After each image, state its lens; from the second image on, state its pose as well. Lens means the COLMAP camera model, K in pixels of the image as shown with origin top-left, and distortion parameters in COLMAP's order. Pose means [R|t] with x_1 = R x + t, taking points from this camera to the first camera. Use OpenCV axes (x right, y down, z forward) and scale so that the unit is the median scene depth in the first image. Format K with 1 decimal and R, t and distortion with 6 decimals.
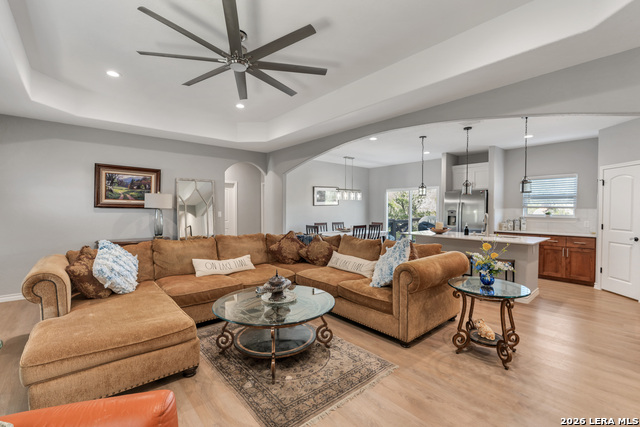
lens RADIAL K [[279.7, 0, 320.0], [0, 279.7, 213.5], [0, 0, 1]] dist [-0.000828, -0.000190]
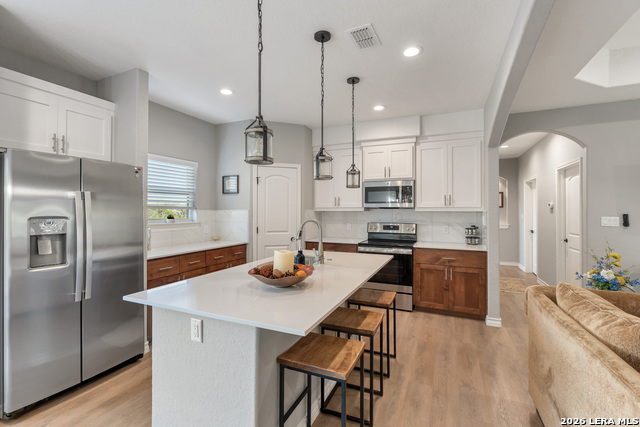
lens RADIAL K [[291.0, 0, 309.7], [0, 291.0, 207.3], [0, 0, 1]] dist [0.001365, 0.000389]
pose [[-0.409840, 0.004689, 0.912145, 0.092847], [0.016234, 0.999866, 0.002154, -0.022707], [-0.912013, 0.015691, -0.409861, 1.147603]]
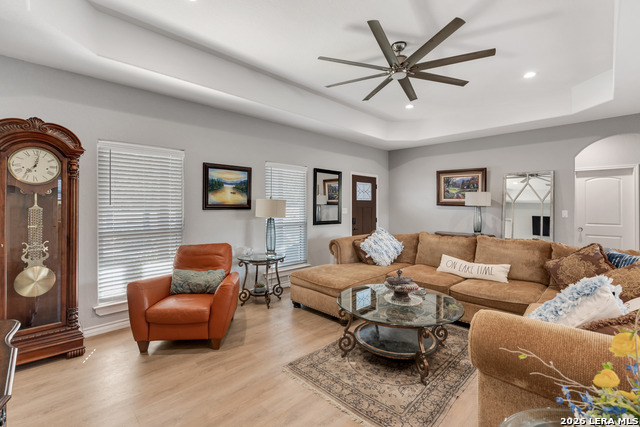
lens RADIAL K [[289.9, 0, 327.9], [0, 289.9, 205.3], [0, 0, 1]] dist [-0.001912, -0.000376]
pose [[0.077526, -0.004106, -0.996982, 0.454929], [-0.020299, 0.999778, -0.005696, -0.003521], [0.996784, 0.020679, 0.077425, 0.371812]]
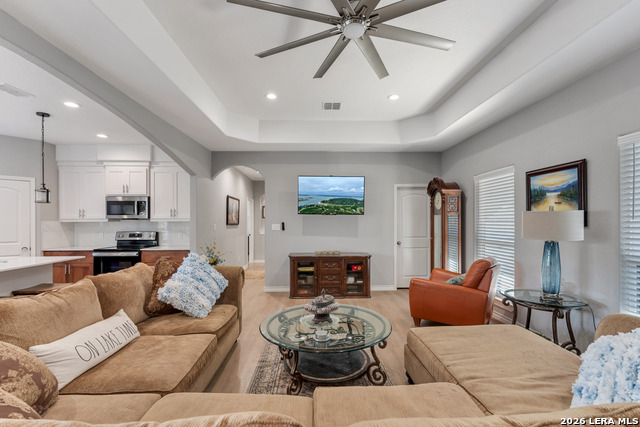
lens RADIAL K [[288.5, 0, 321.2], [0, 288.5, 220.1], [0, 0, 1]] dist [0.000091, 0.000094]
pose [[-0.773144, -0.000694, 0.634230, -0.398251], [0.013617, 0.999751, 0.017694, -0.019854], [-0.634084, 0.022317, -0.772942, 0.937206]]
